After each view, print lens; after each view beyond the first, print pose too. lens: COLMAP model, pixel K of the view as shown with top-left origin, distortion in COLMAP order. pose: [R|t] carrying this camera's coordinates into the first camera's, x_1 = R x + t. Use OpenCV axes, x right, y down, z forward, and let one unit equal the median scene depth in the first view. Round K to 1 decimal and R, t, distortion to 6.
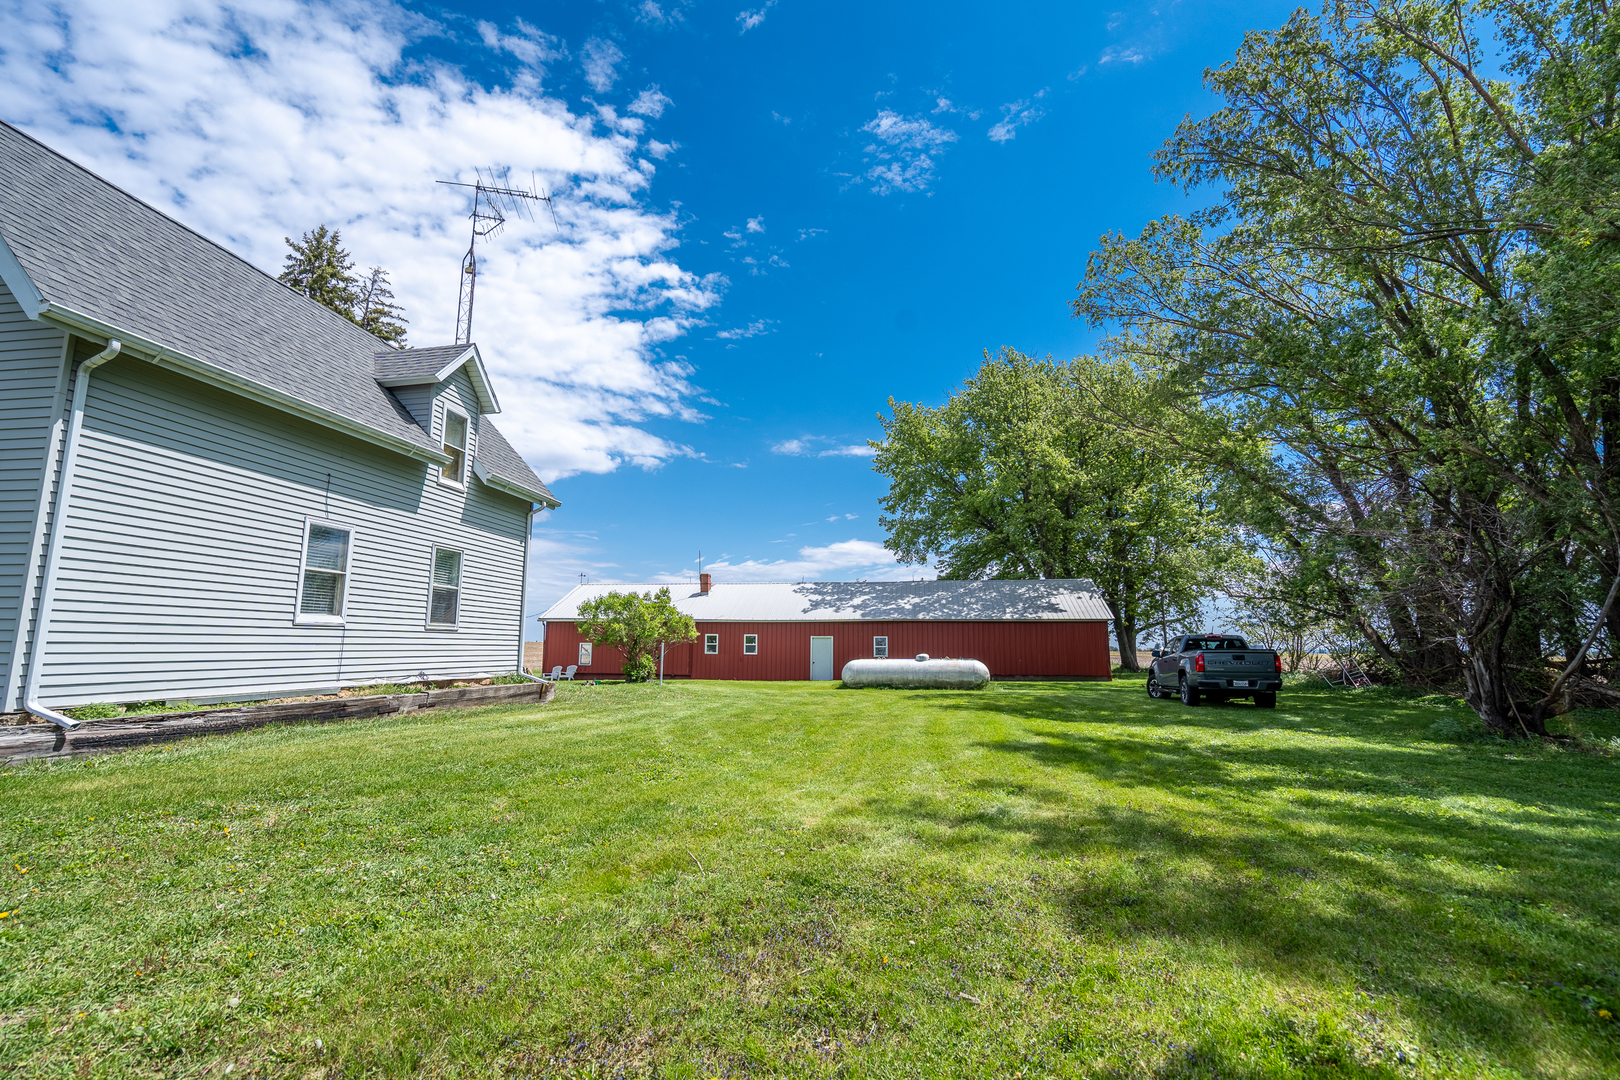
lens RADIAL K [[736.2, 0, 809.3], [0, 736.2, 540.9], [0, 0, 1]] dist [0.001201, 0.000695]
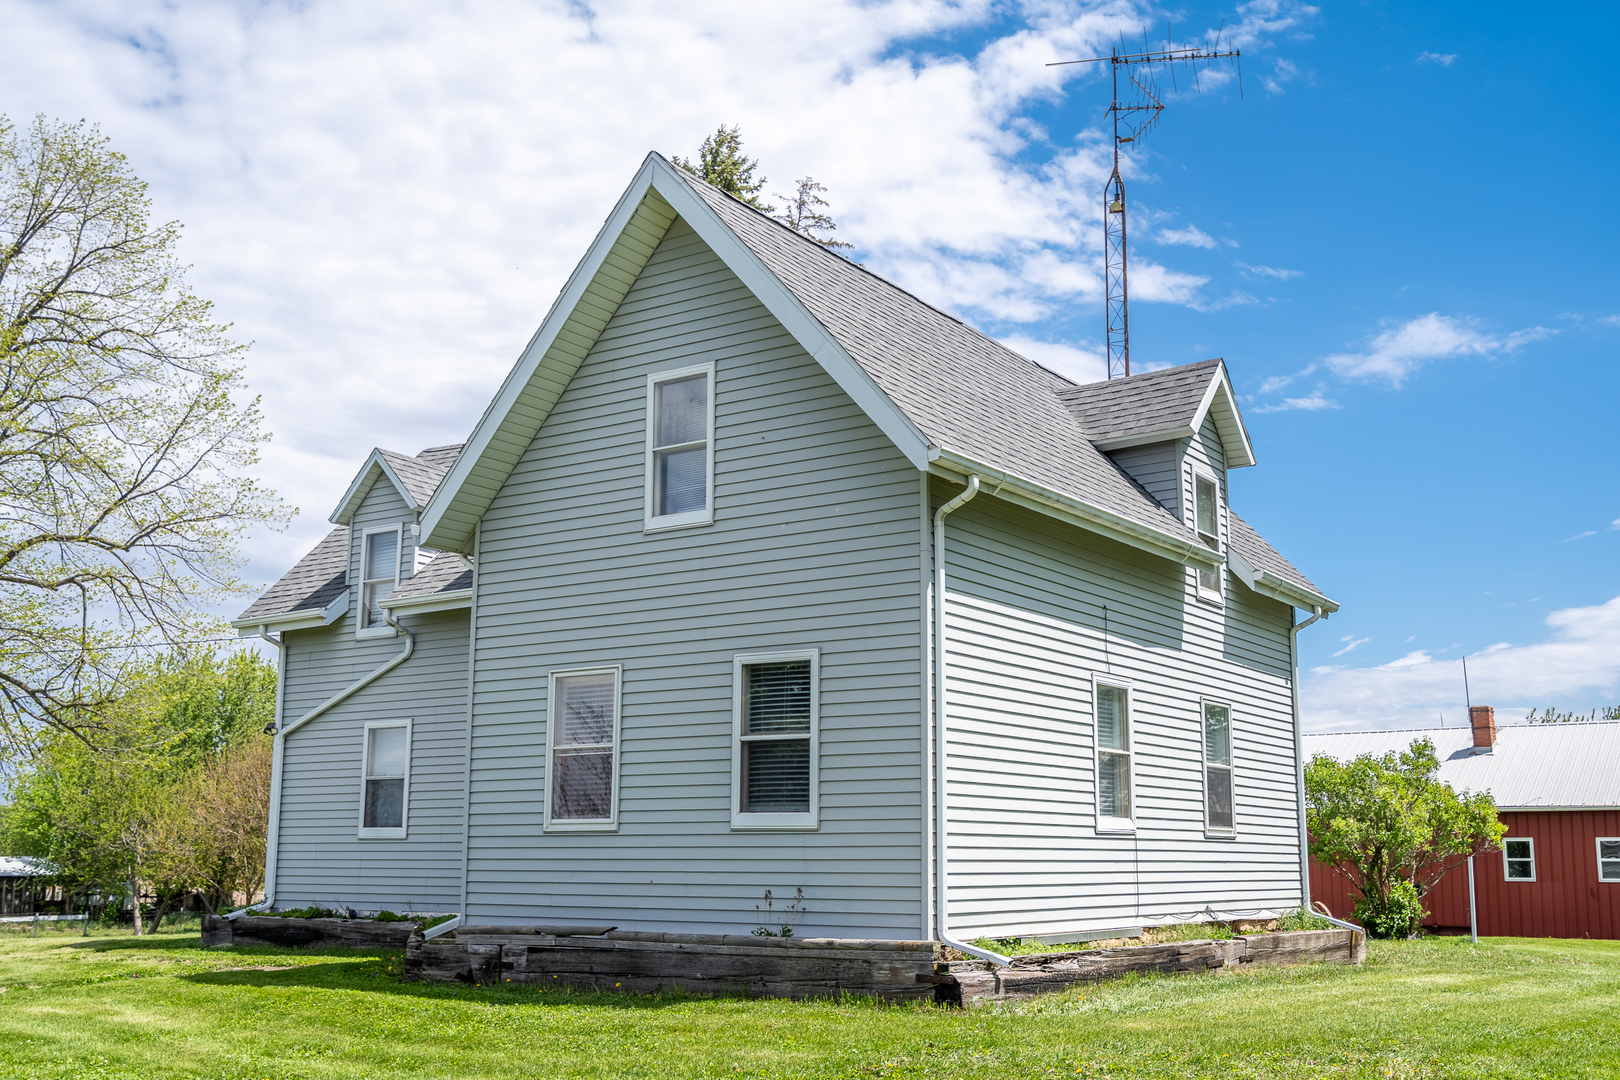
lens RADIAL K [[1719.6, 0, 807.3], [0, 1719.6, 554.3], [0, 0, 1]] dist [-0.019984, 0.000000]
pose [[0.905355, -0.083788, -0.416307, -0.206506], [0.067491, 0.996272, -0.053739, -0.061388], [0.419258, 0.020556, 0.907635, -0.452622]]
